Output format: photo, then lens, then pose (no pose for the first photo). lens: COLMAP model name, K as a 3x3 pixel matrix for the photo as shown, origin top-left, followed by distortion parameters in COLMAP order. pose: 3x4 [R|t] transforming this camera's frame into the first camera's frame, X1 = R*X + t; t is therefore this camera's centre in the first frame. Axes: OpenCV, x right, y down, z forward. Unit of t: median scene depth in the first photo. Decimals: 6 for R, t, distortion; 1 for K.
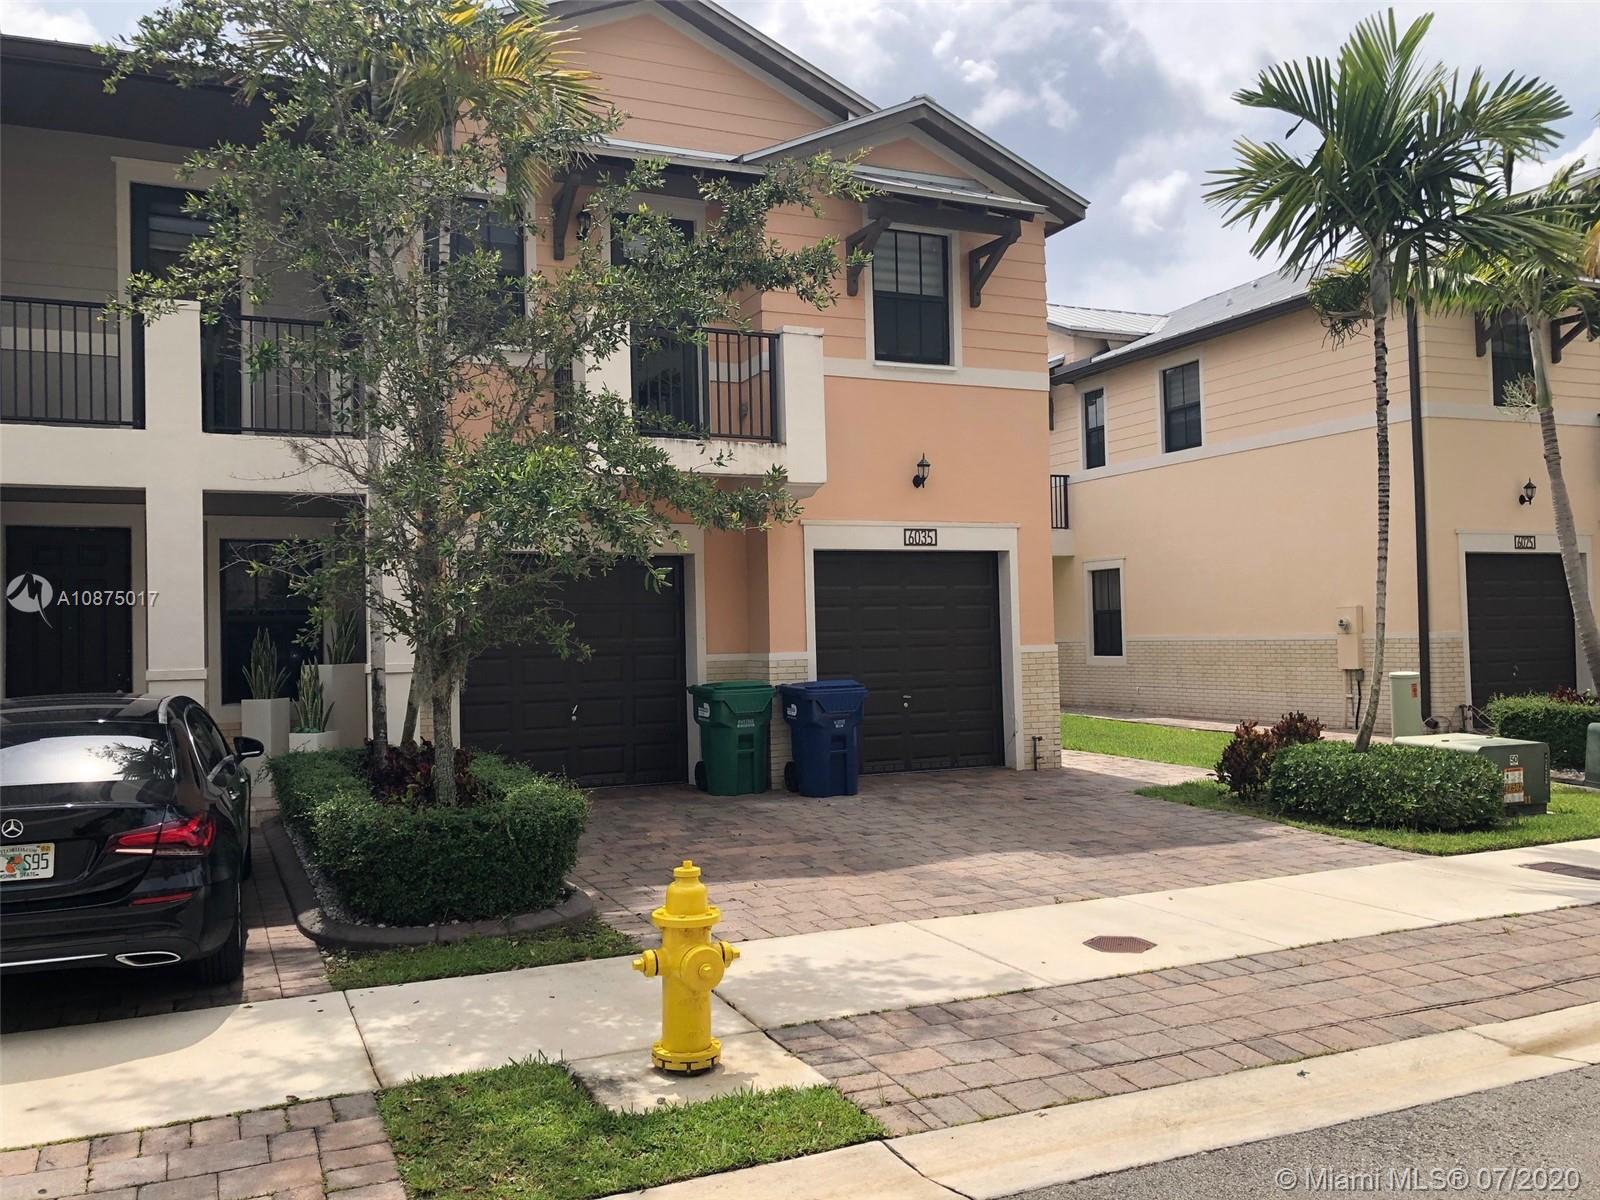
lens RADIAL K [[1297.1, 0, 793.6], [0, 1297.1, 597.1], [0, 0, 1]] dist [0.036768, -0.034562]
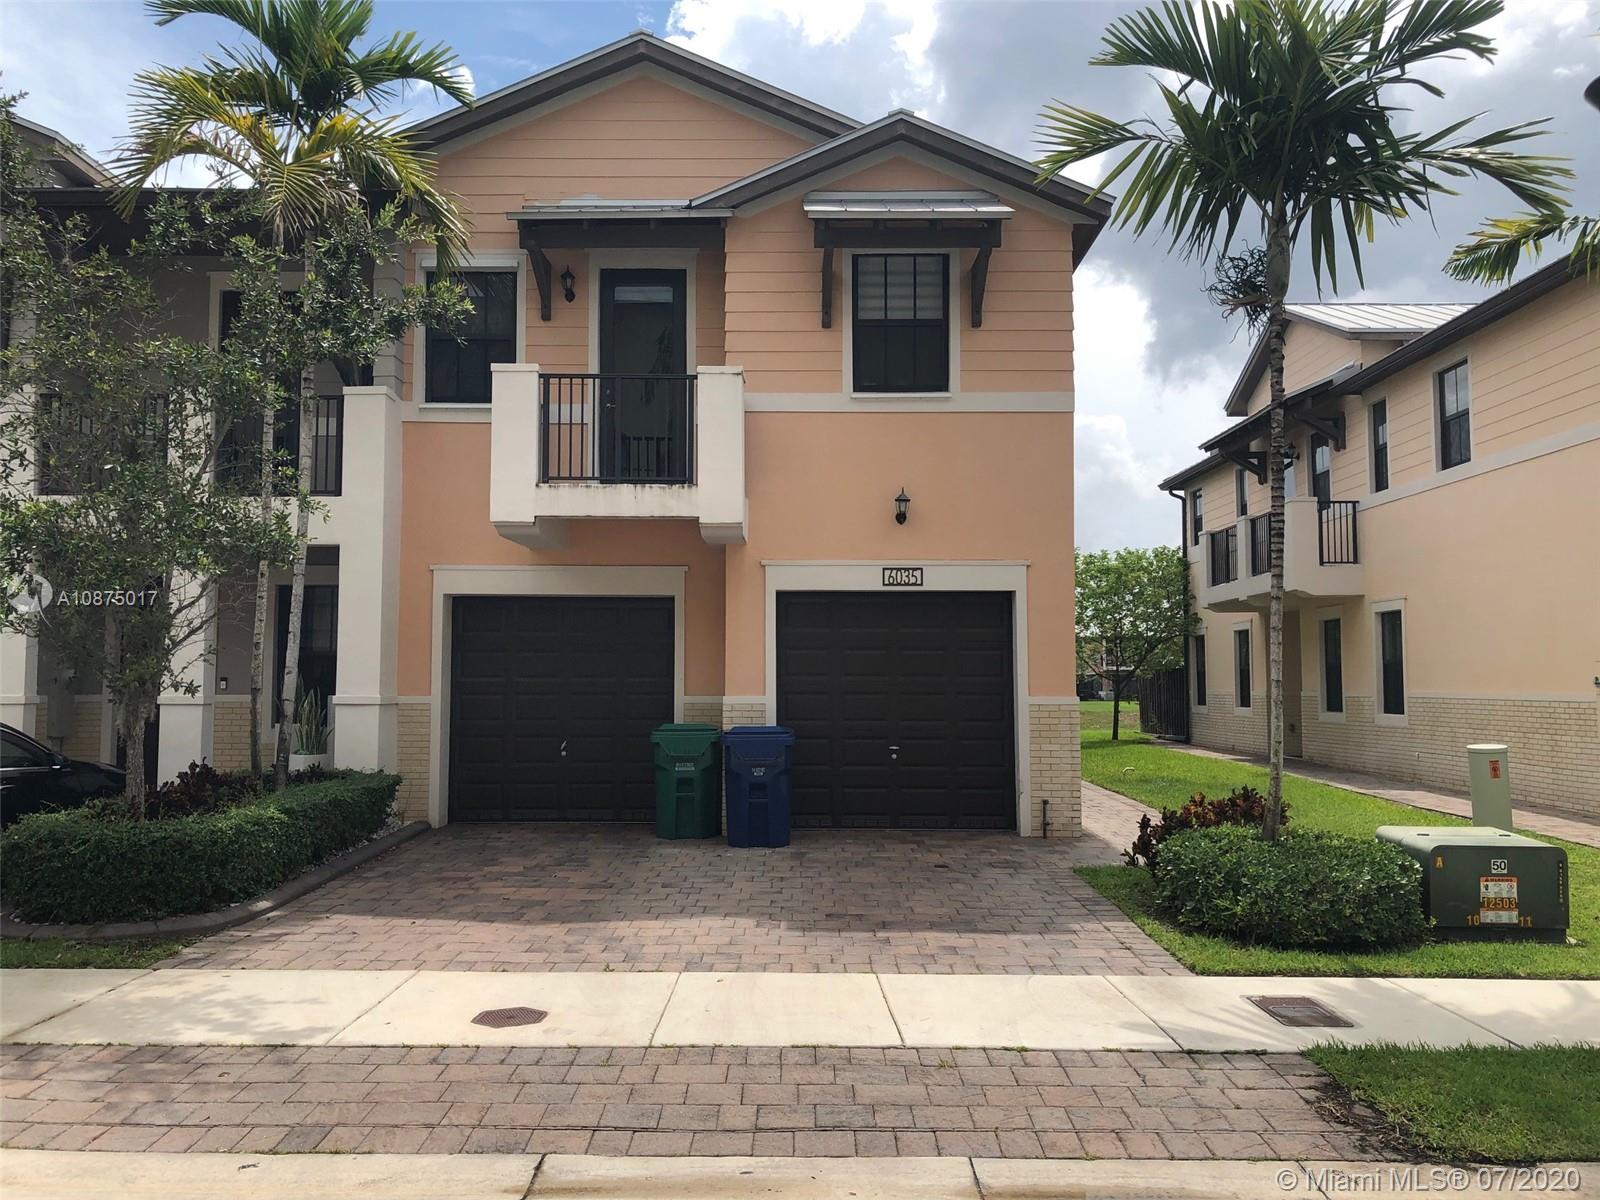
lens RADIAL K [[1297.1, 0, 793.0], [0, 1297.1, 597.3], [0, 0, 1]] dist [0.036768, -0.034562]
pose [[0.906420, -0.003621, -0.422363, 0.426995], [-0.009711, 0.999520, -0.029409, -0.003264], [0.422267, 0.030759, 0.905950, 0.122522]]
